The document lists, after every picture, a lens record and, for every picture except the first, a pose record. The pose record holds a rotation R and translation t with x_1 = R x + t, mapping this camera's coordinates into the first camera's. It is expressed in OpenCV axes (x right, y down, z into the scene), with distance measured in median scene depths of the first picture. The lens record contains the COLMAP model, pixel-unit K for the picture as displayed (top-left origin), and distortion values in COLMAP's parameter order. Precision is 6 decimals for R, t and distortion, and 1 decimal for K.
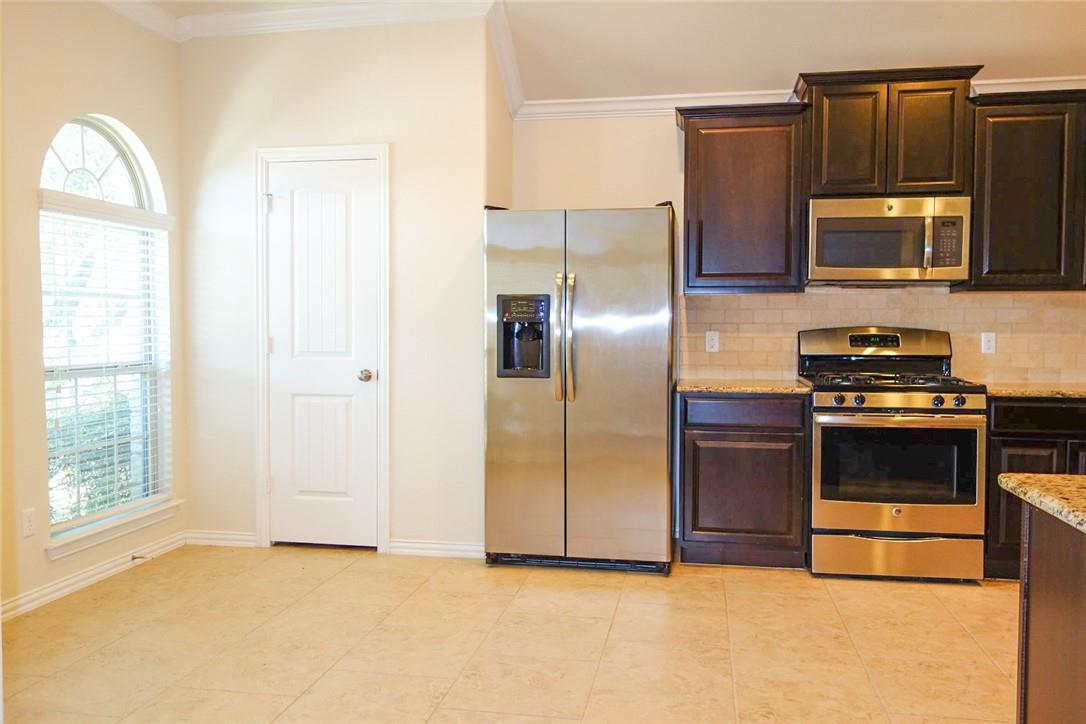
lens RADIAL K [[861.8, 0, 547.8], [0, 861.8, 363.4], [0, 0, 1]] dist [0.011589, -0.005190]
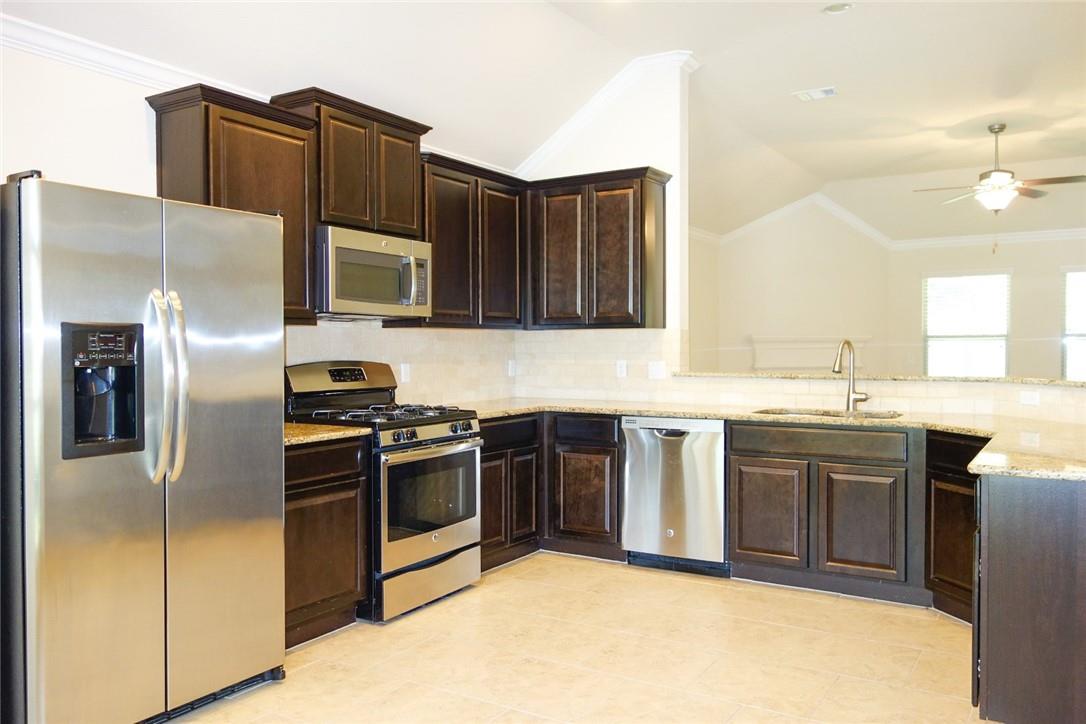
lens RADIAL K [[861.8, 0, 542.0], [0, 861.8, 361.4], [0, 0, 1]] dist [0.011589, -0.005190]
pose [[0.367080, -0.022453, 0.929919, -0.481873], [0.042929, 0.999052, 0.007176, -0.040971], [-0.929198, 0.037286, 0.367696, 0.451916]]
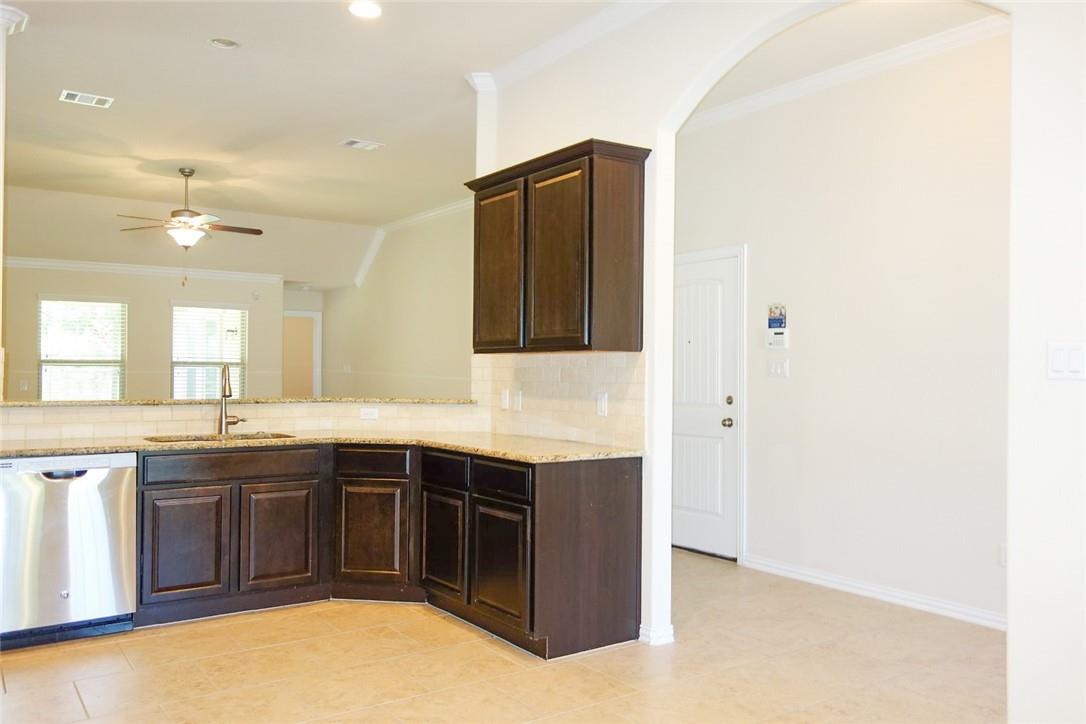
lens RADIAL K [[861.8, 0, 543.3], [0, 861.8, 361.8], [0, 0, 1]] dist [0.011589, -0.005190]
pose [[-0.714886, 0.001214, 0.699240, -0.403319], [0.020096, 0.999621, 0.018810, -0.060524], [-0.698952, 0.027499, -0.714640, 1.004938]]
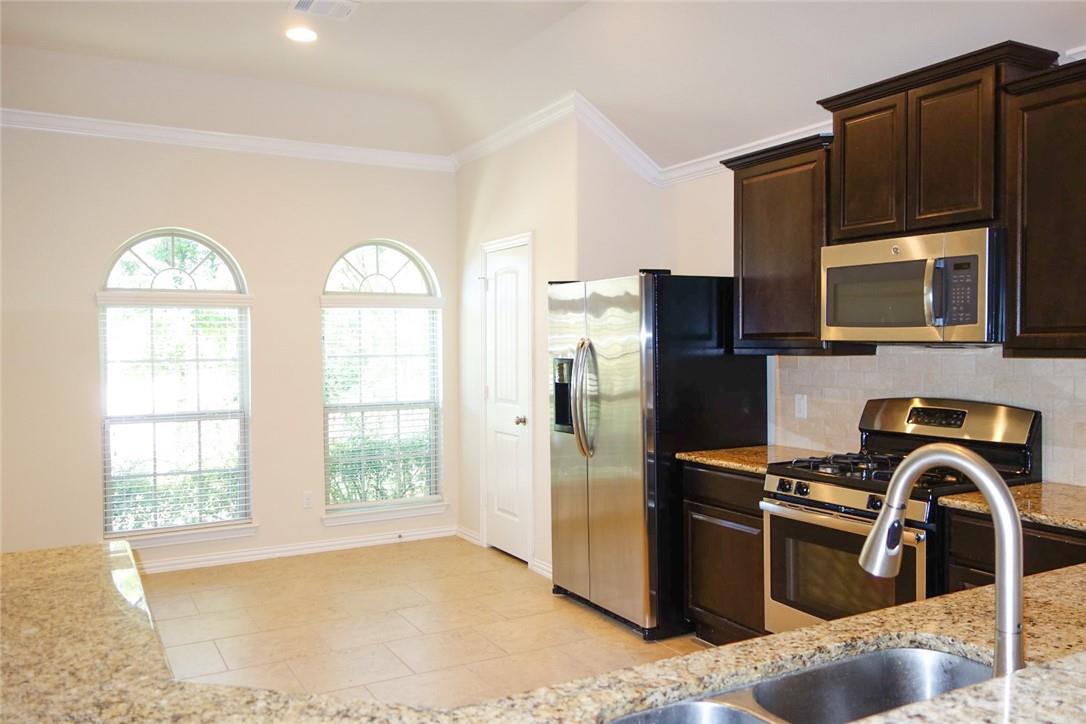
lens RADIAL K [[861.8, 0, 539.3], [0, 861.8, 357.7], [0, 0, 1]] dist [0.011589, -0.005190]
pose [[0.634153, 0.006897, -0.773177, 0.789166], [-0.025137, 0.999616, -0.011700, -0.064358], [0.772799, 0.026855, 0.634083, 0.249578]]
